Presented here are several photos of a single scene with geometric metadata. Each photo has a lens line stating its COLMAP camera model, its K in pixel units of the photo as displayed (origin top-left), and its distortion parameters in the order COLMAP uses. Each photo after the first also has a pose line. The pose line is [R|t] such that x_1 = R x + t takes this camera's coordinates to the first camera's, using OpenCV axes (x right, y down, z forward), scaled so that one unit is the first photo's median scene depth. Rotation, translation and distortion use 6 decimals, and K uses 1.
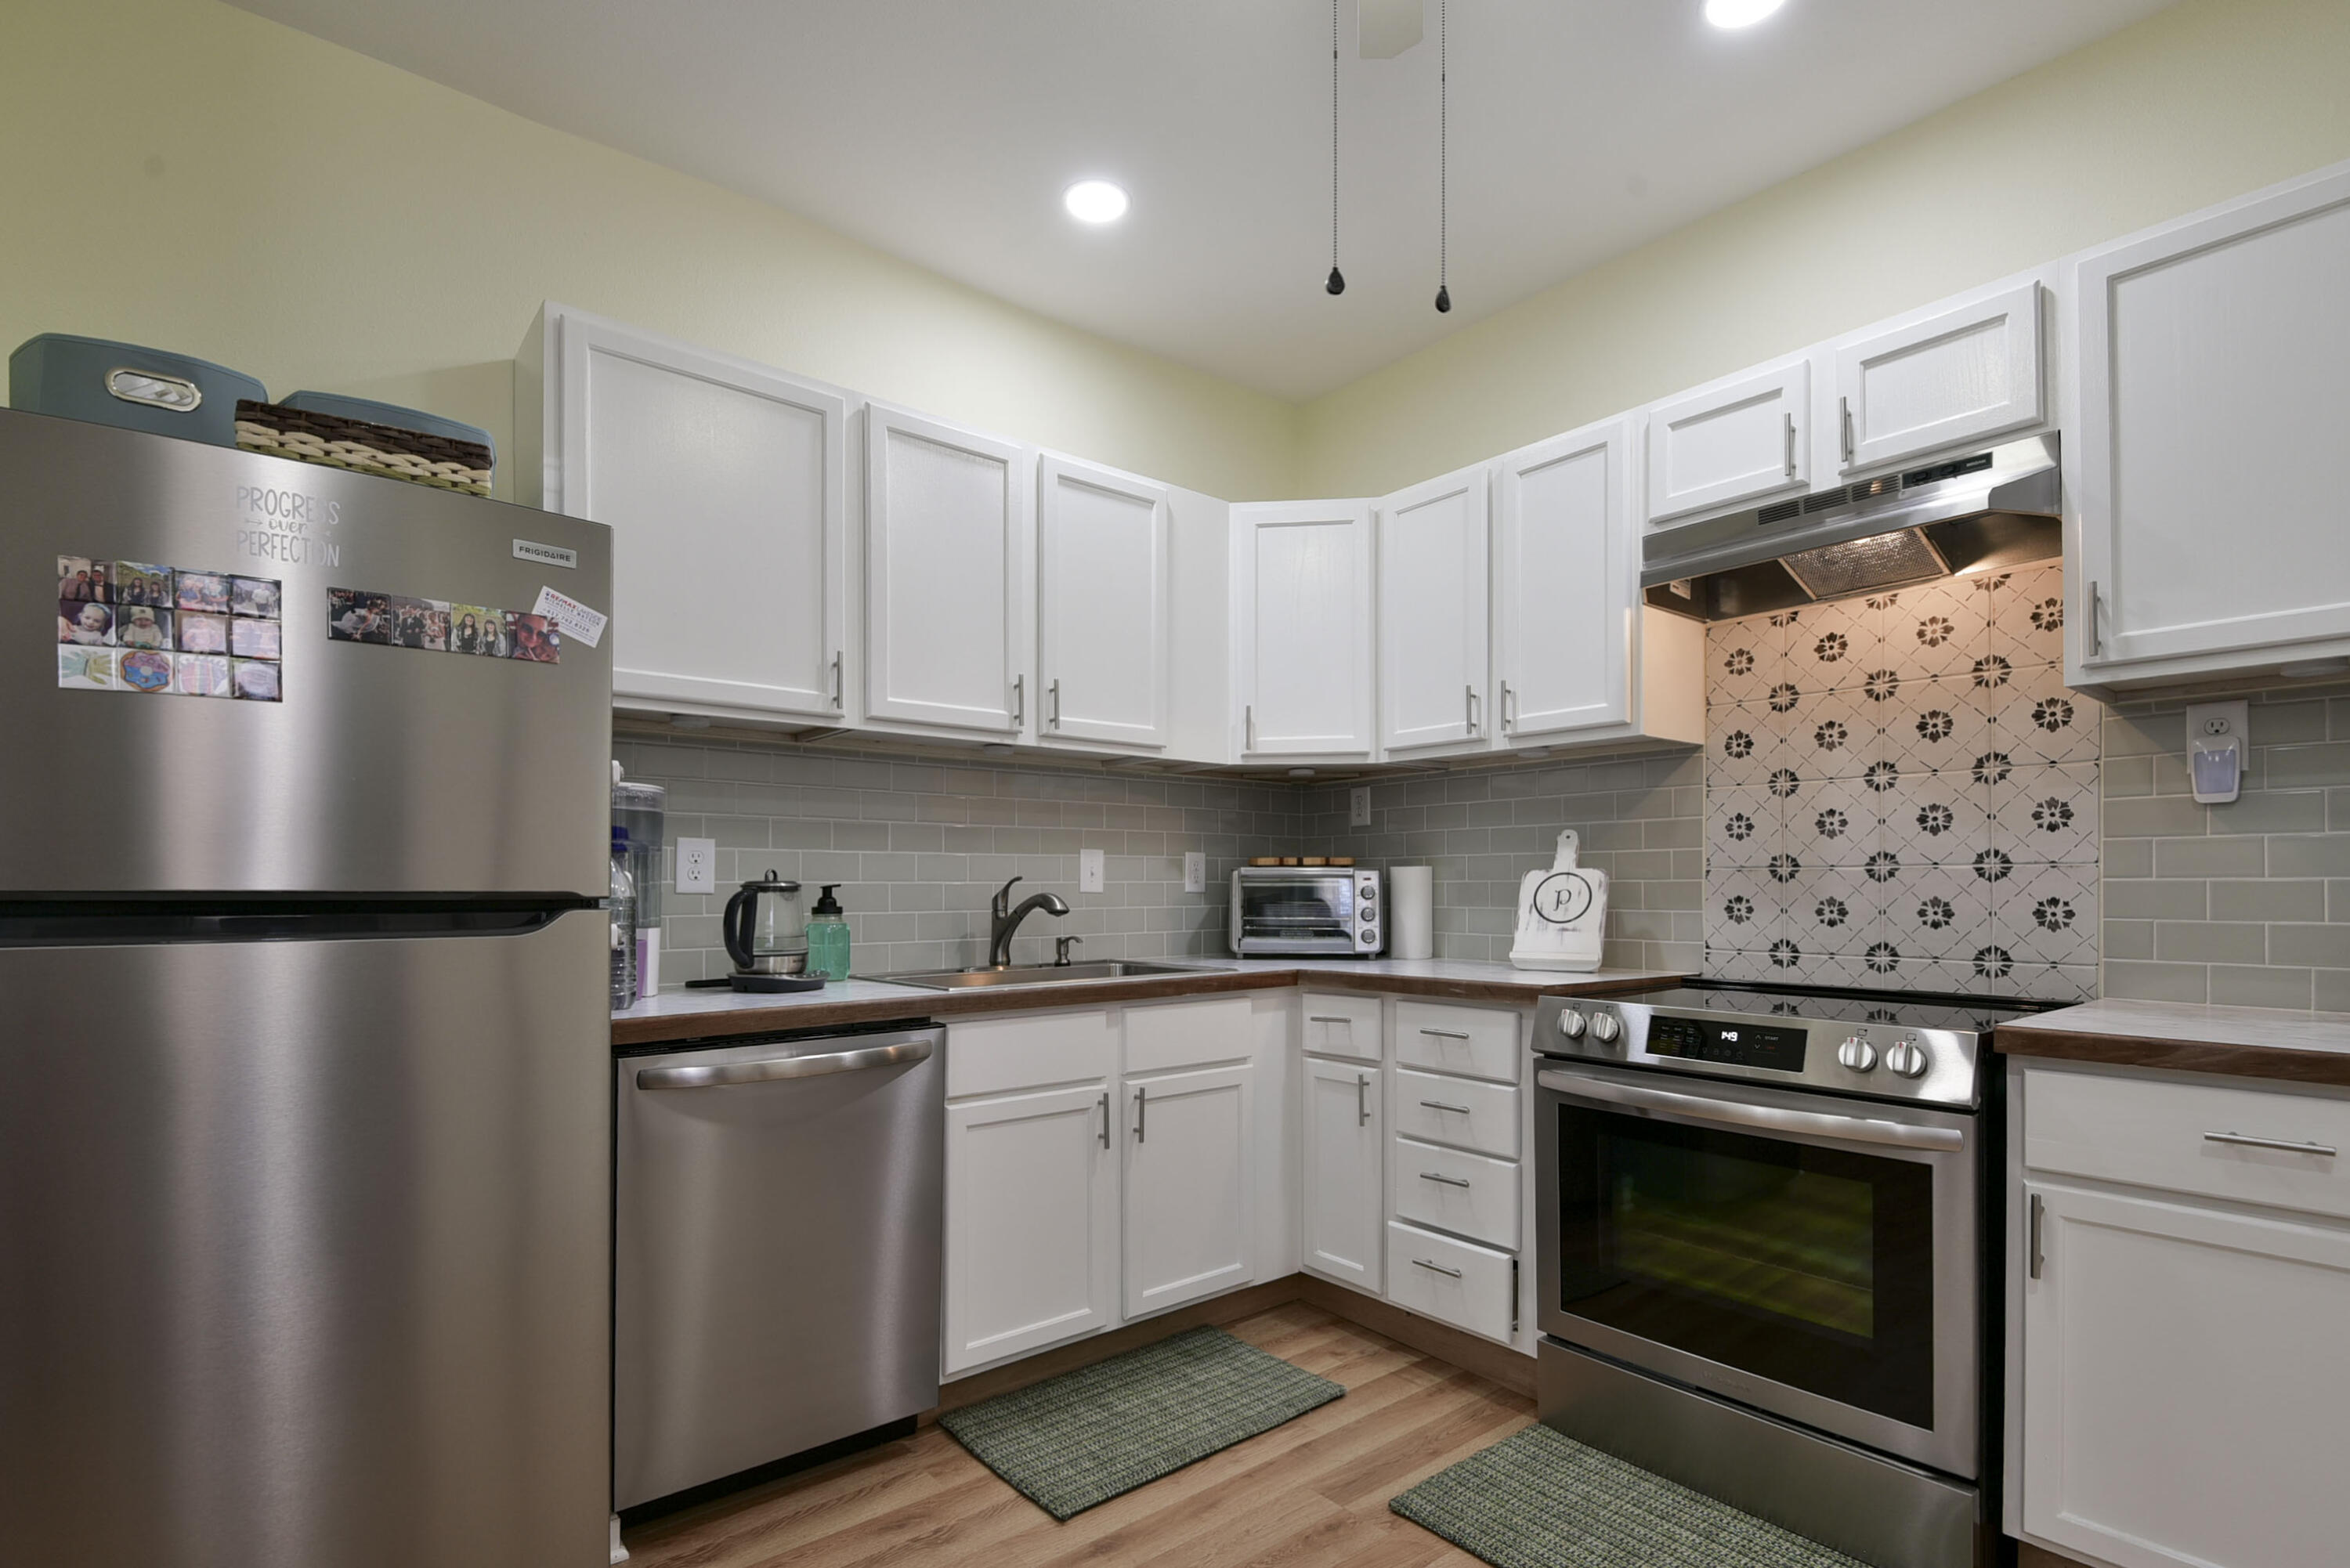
lens RADIAL K [[1096.5, 0, 1150.9], [0, 1096.5, 875.9], [0, 0, 1]] dist [0.022338, -0.009551]
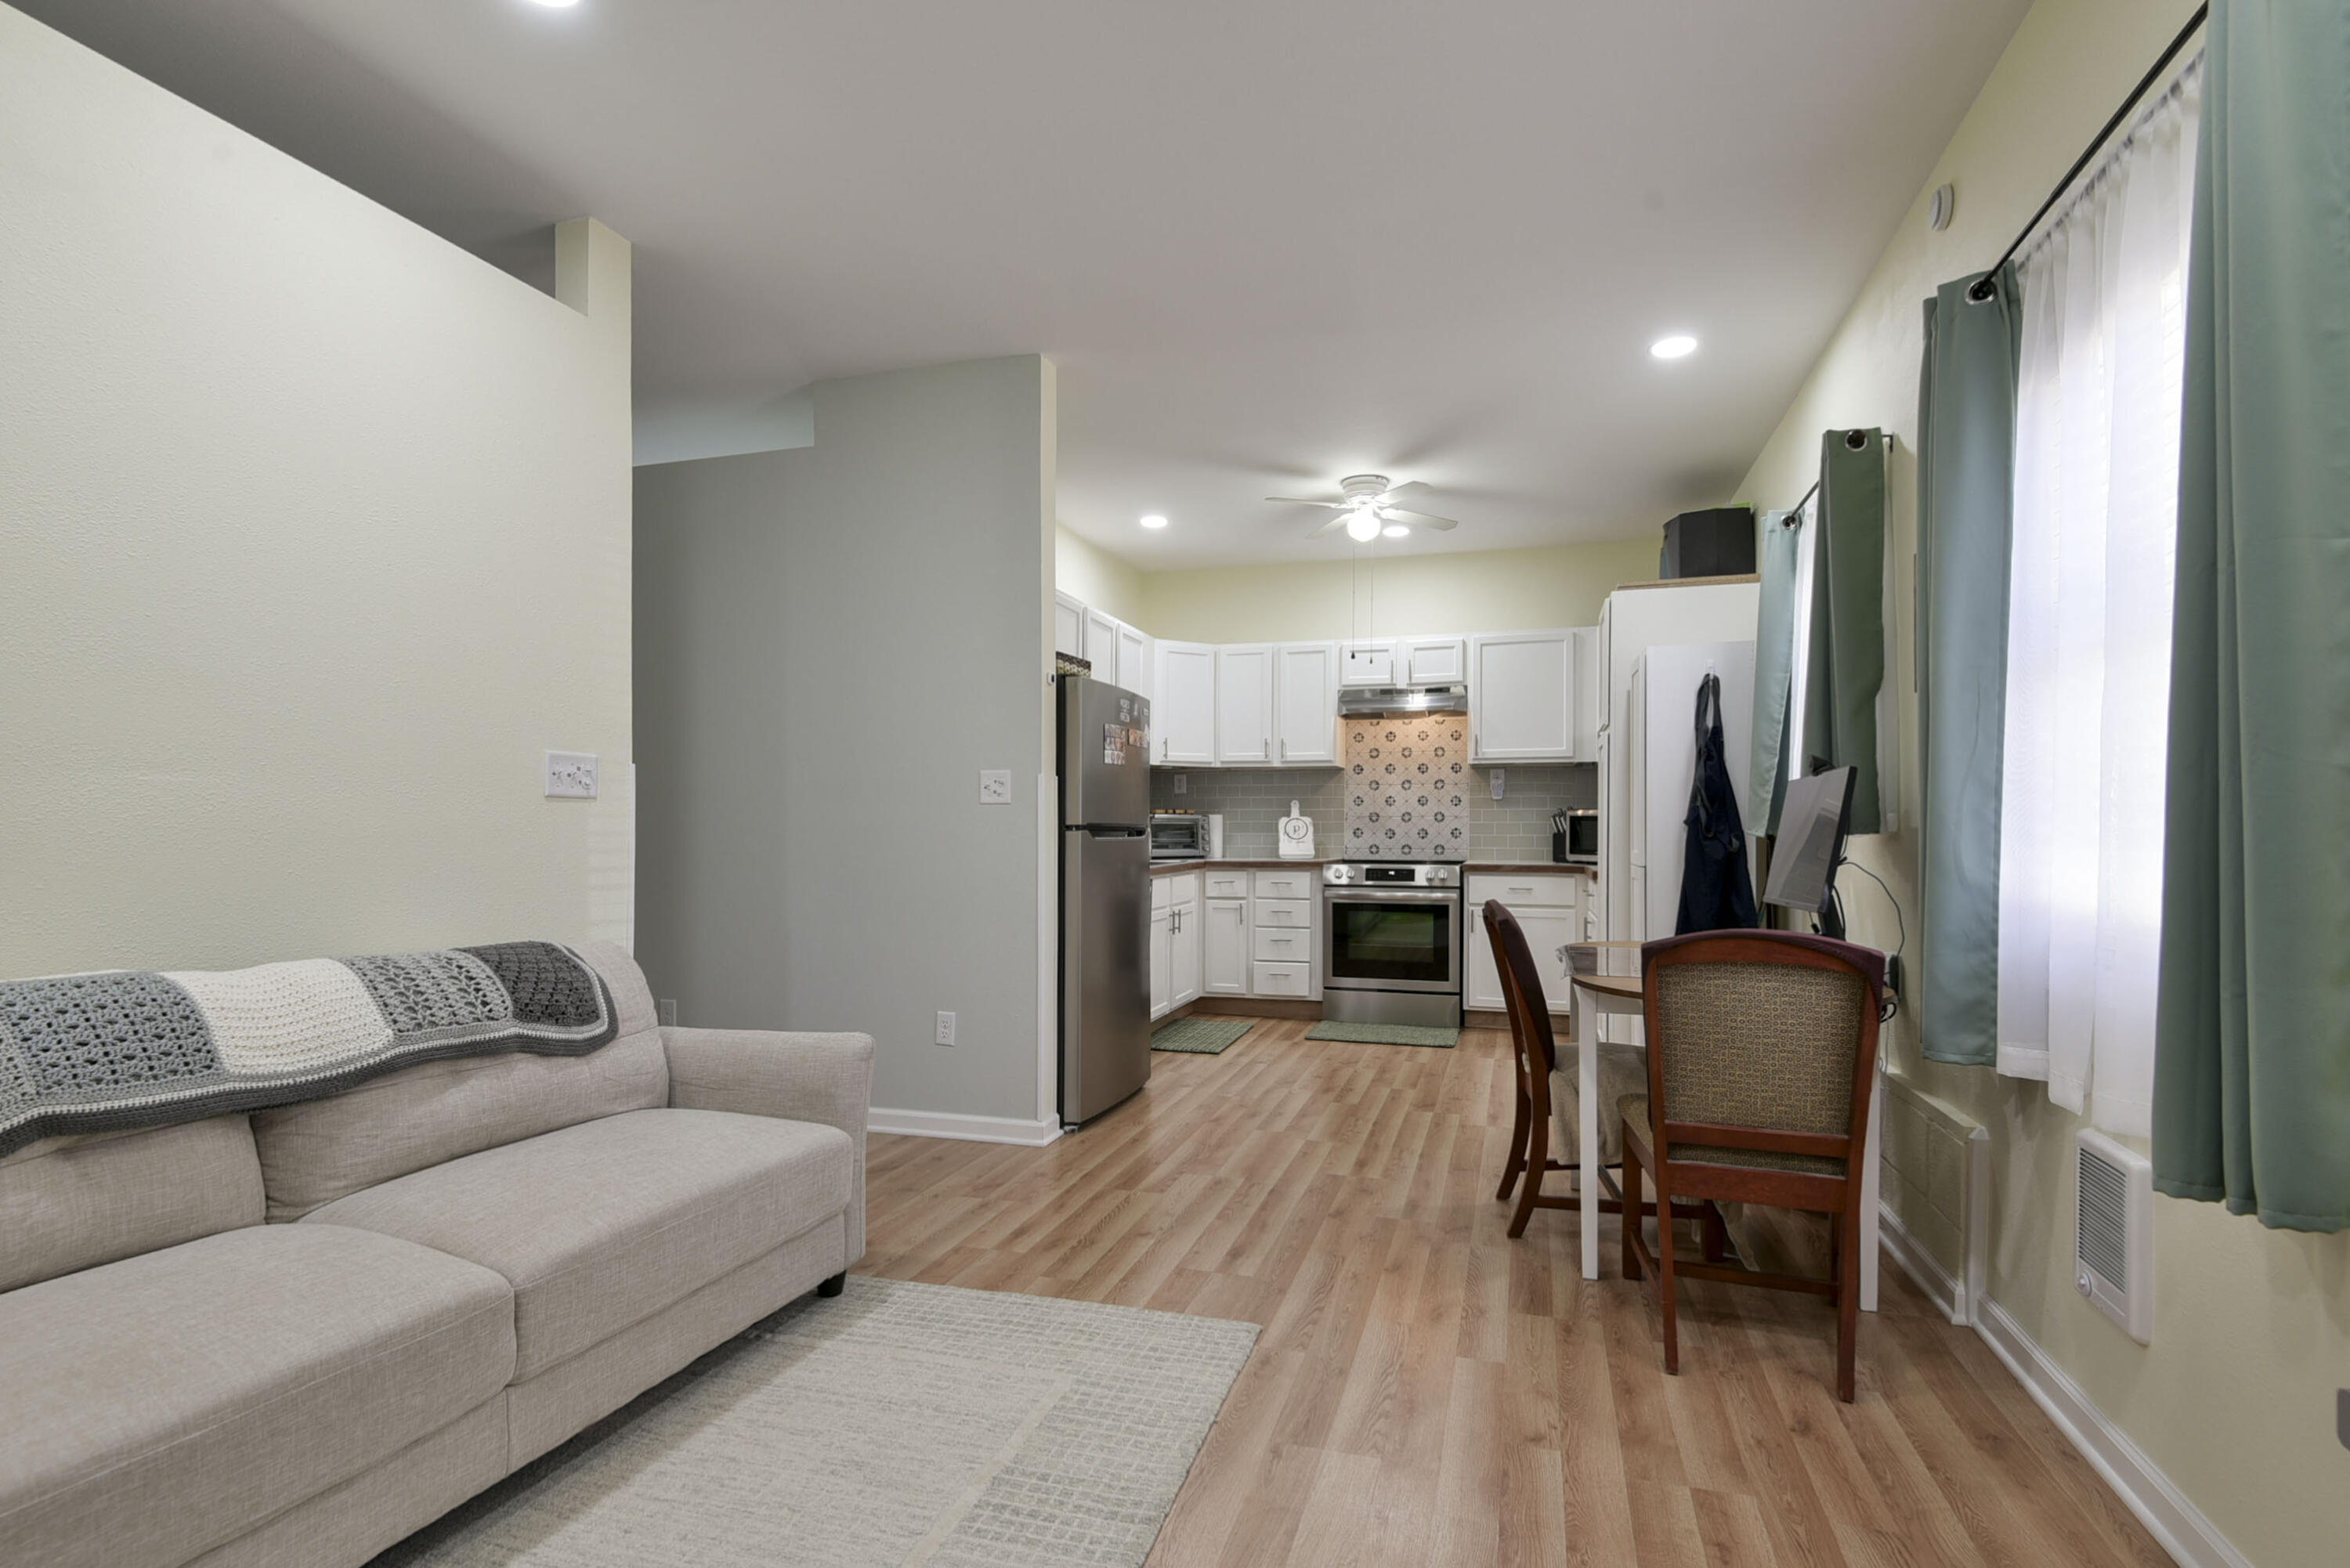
lens RADIAL K [[1096.5, 0, 1201.2], [0, 1096.5, 823.3], [0, 0, 1]] dist [0.022338, -0.009551]
pose [[0.816208, 0.004042, 0.577745, -1.337564], [-0.007184, 0.999969, 0.003153, 0.001849], [-0.577714, -0.006724, 0.816211, -0.945356]]
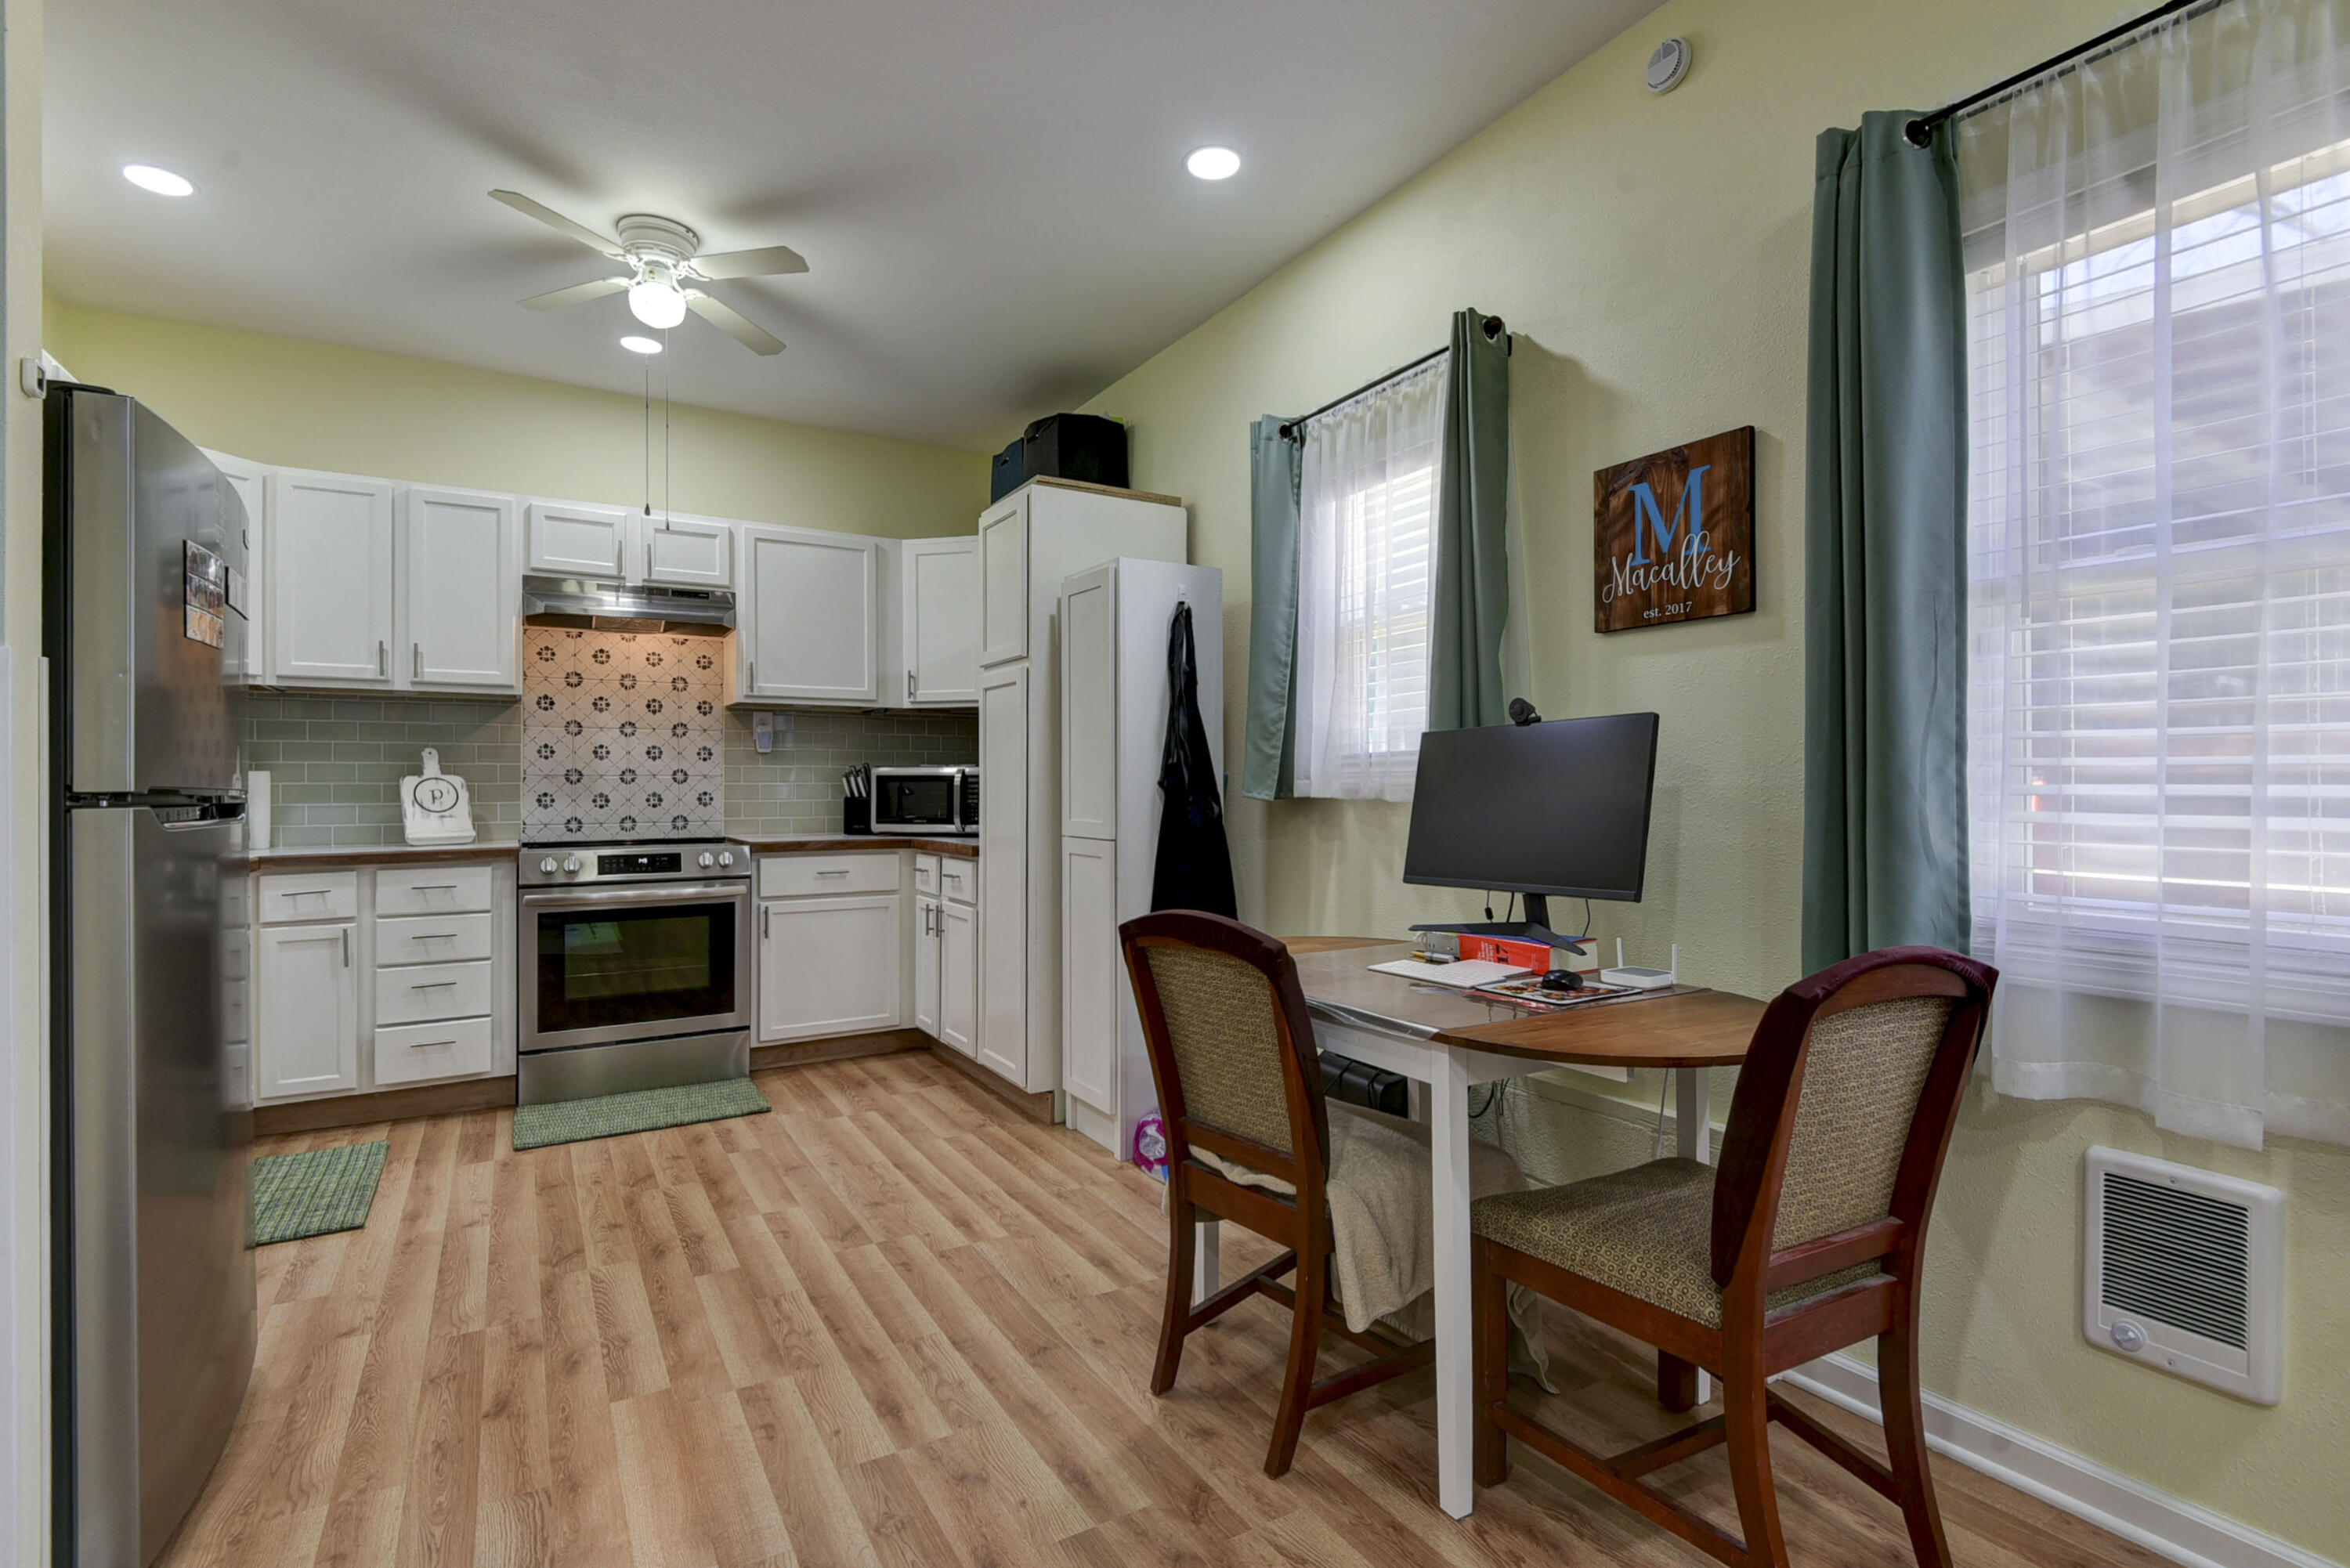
lens RADIAL K [[1096.5, 0, 1184.4], [0, 1096.5, 782.6], [0, 0, 1]] dist [0.022338, -0.009551]
pose [[0.121749, 0.004468, 0.992551, -1.089925], [-0.005581, 0.999977, -0.003817, 0.004022], [-0.992545, -0.005075, 0.121771, -0.183361]]
